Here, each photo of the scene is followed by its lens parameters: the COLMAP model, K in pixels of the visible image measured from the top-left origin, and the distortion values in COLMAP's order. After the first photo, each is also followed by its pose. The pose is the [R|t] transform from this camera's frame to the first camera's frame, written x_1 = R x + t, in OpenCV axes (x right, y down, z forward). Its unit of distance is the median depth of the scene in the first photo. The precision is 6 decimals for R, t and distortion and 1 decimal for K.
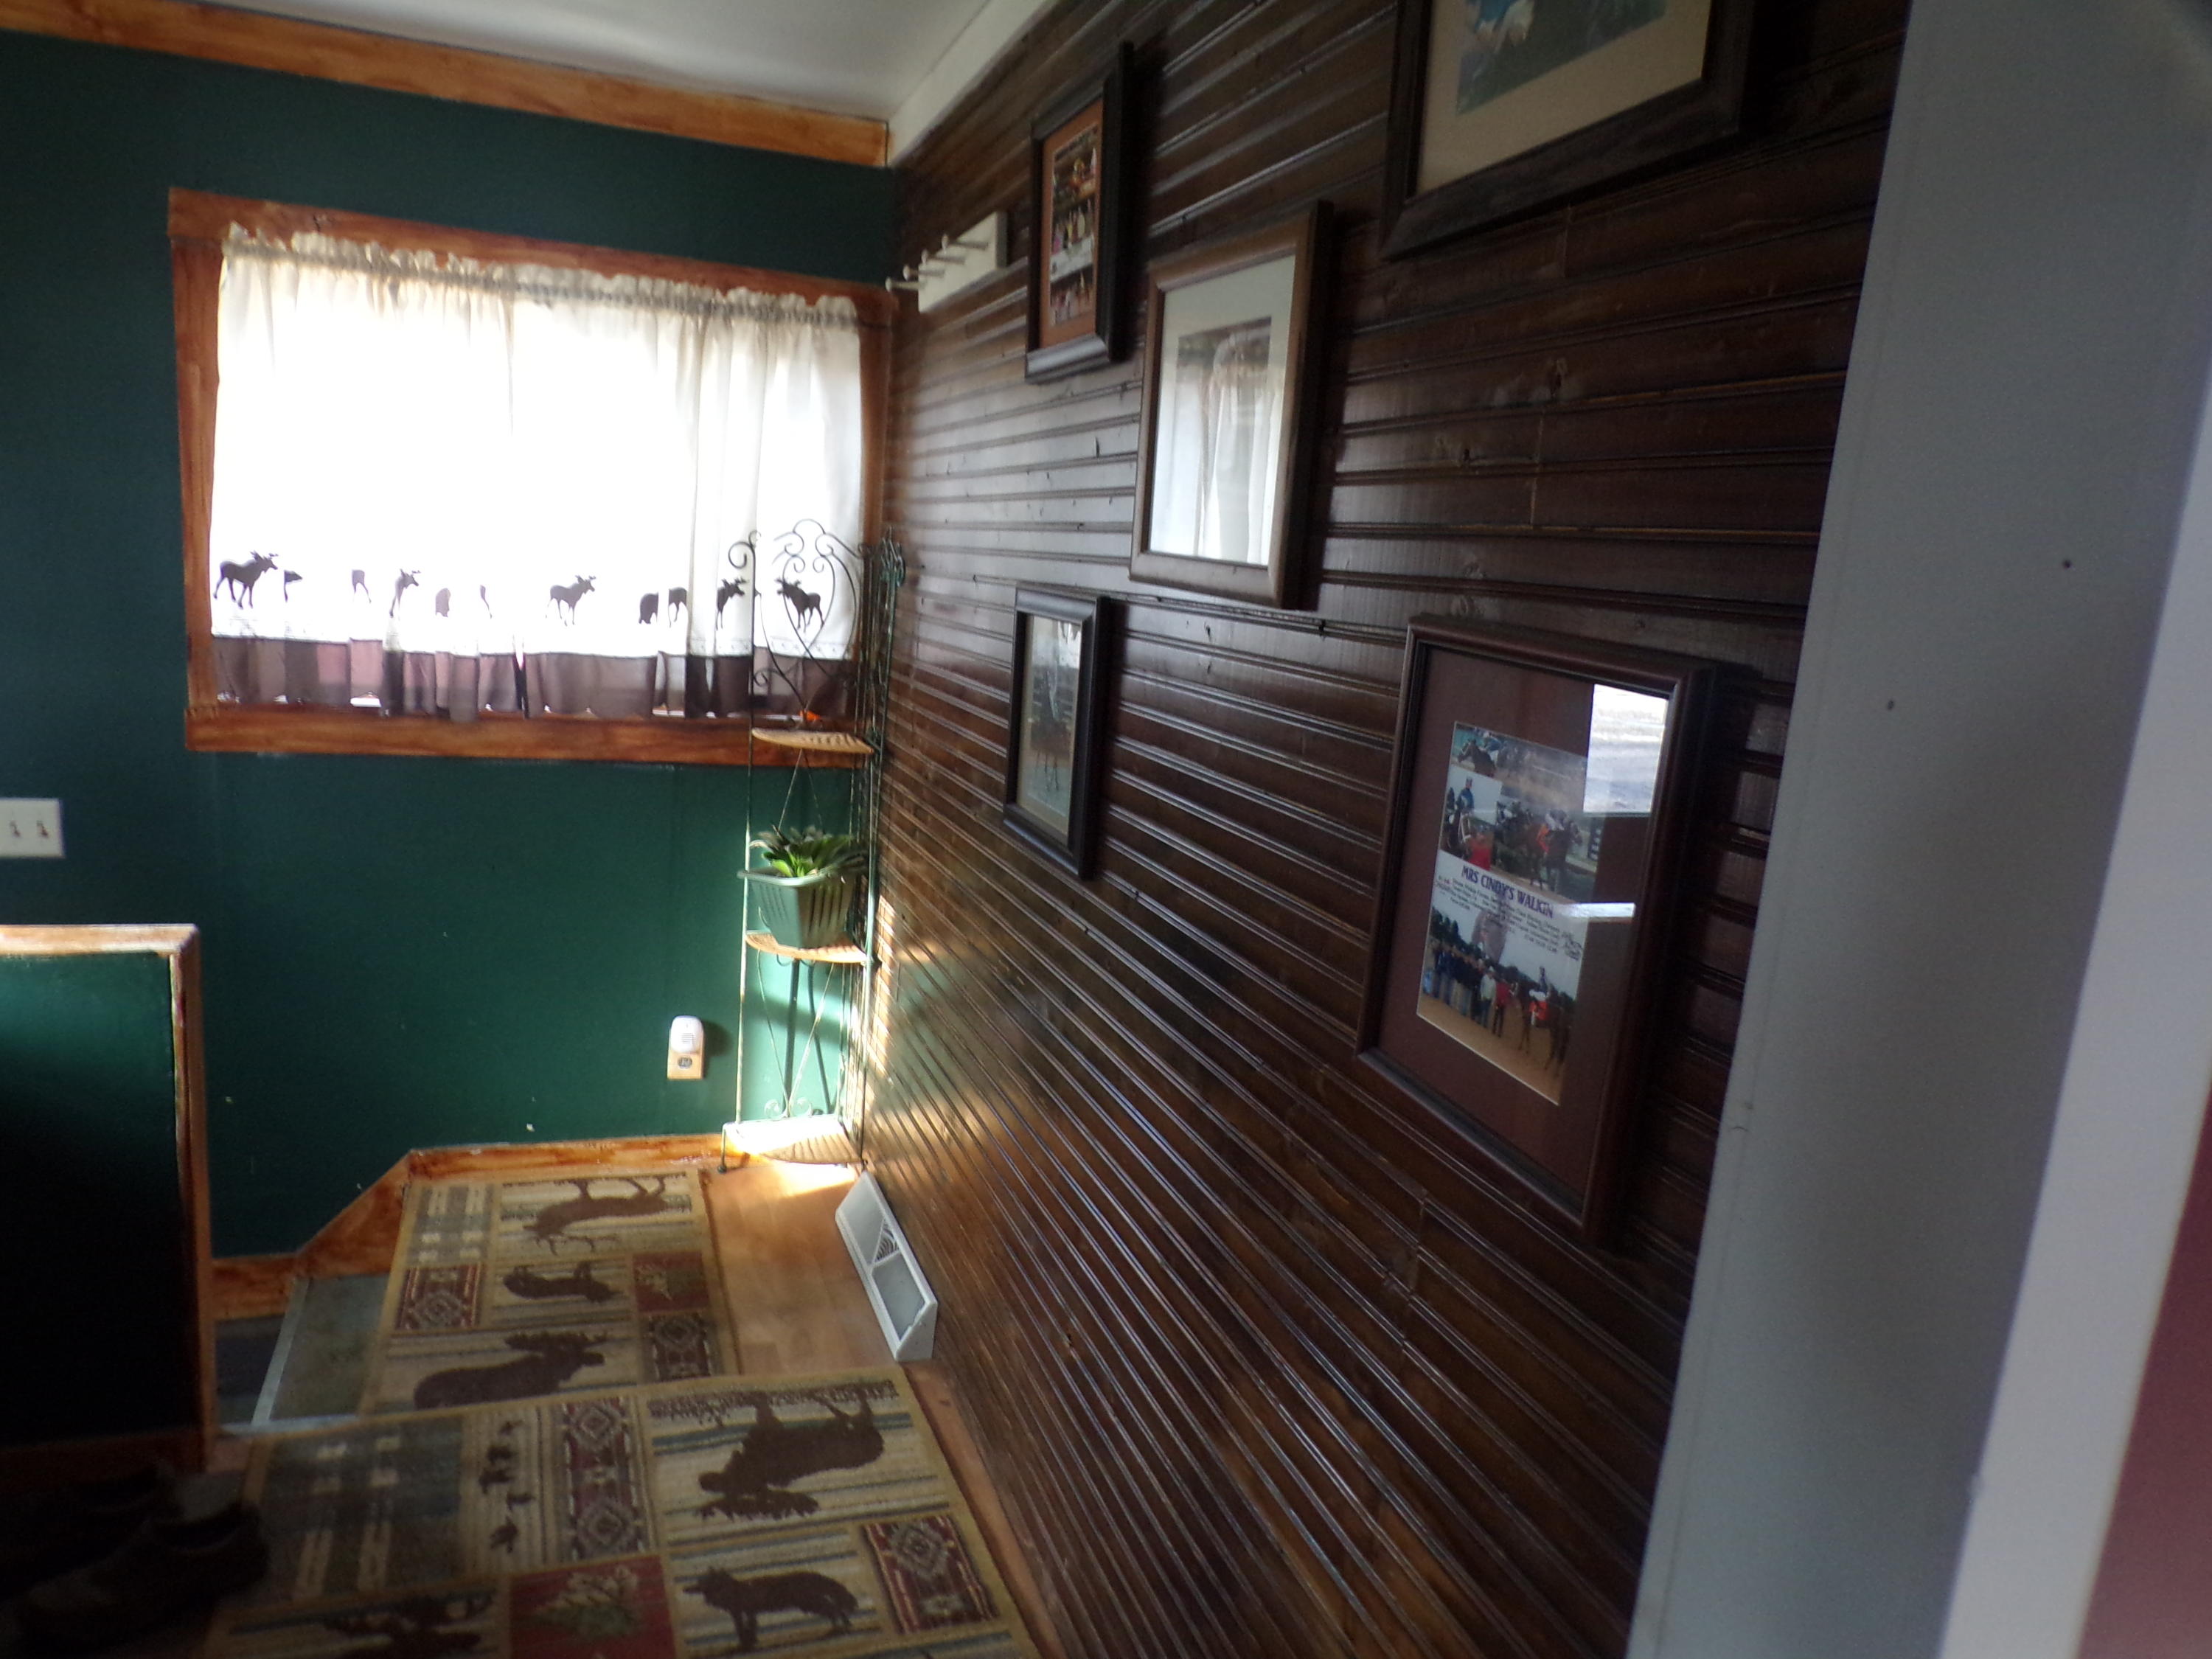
lens RADIAL K [[1502.5, 0, 1107.0], [0, 1502.5, 887.4], [0, 0, 1]] dist [0.007278, 0.005238]
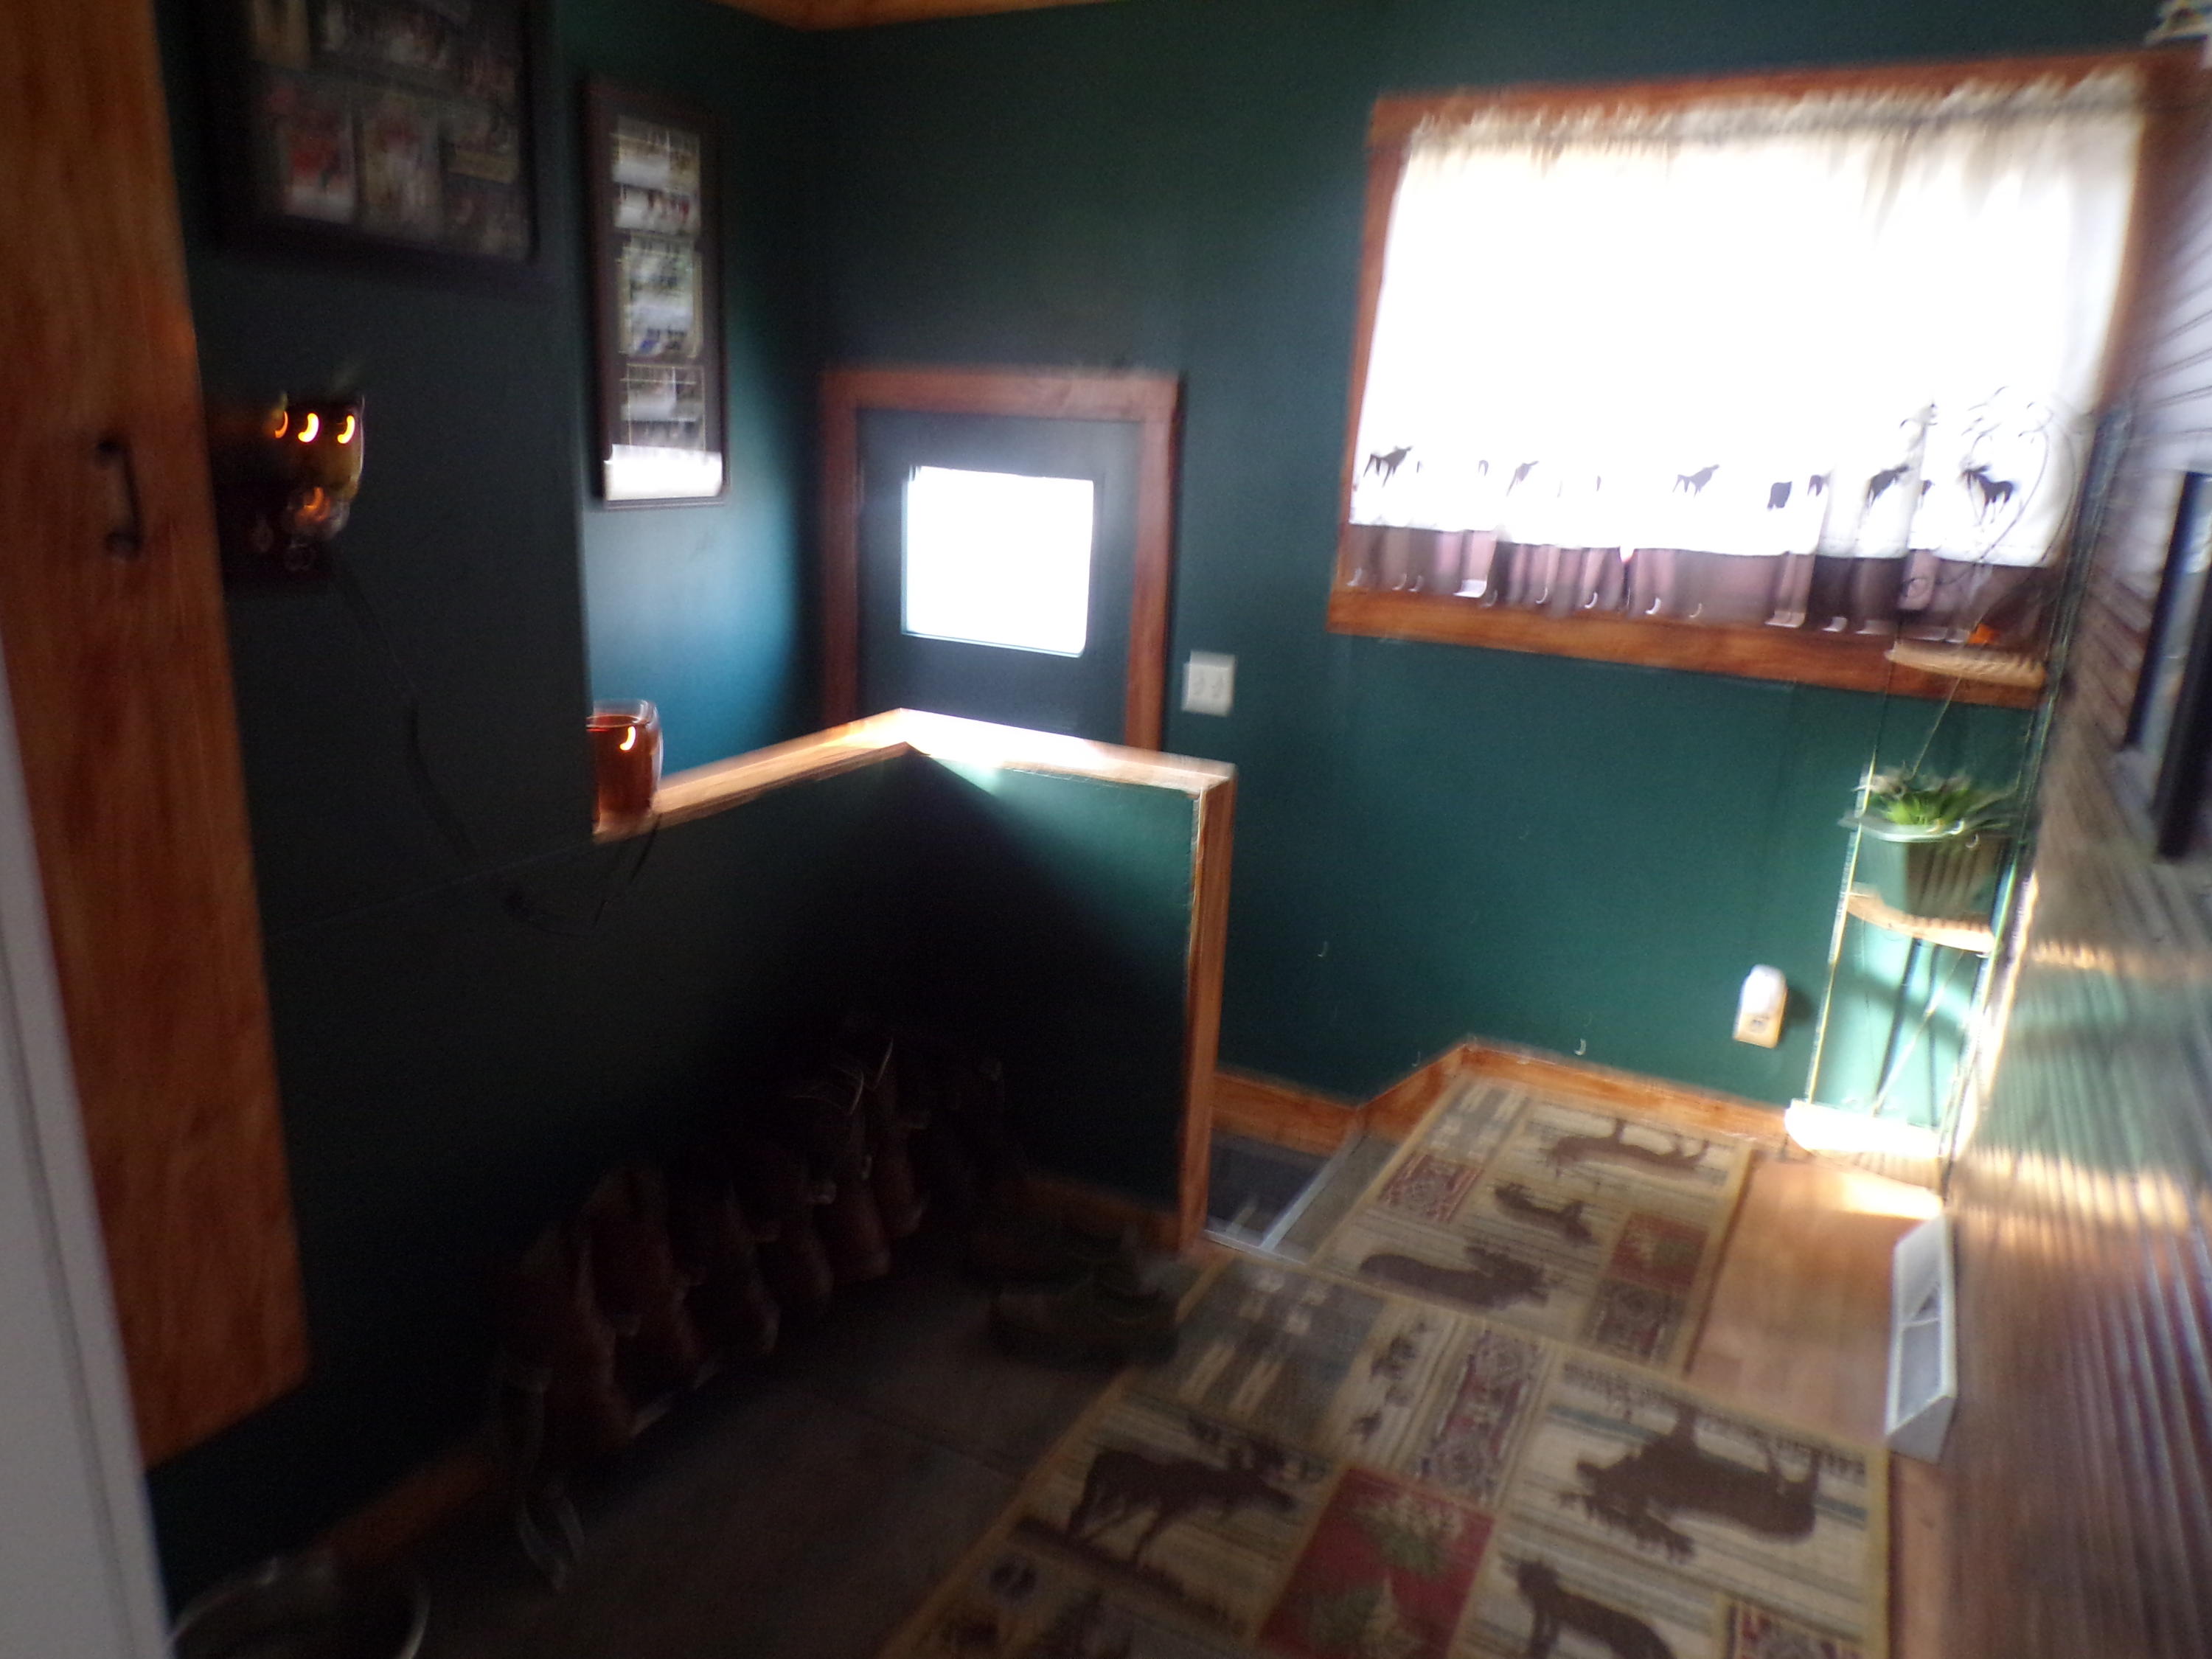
lens RADIAL K [[1502.5, 0, 1107.0], [0, 1502.5, 887.4], [0, 0, 1]] dist [0.007278, 0.005238]
pose [[0.670108, 0.176400, -0.720998, 0.105241], [-0.148812, 0.983557, 0.102329, 0.004793], [0.727193, 0.038722, 0.685340, 0.136812]]
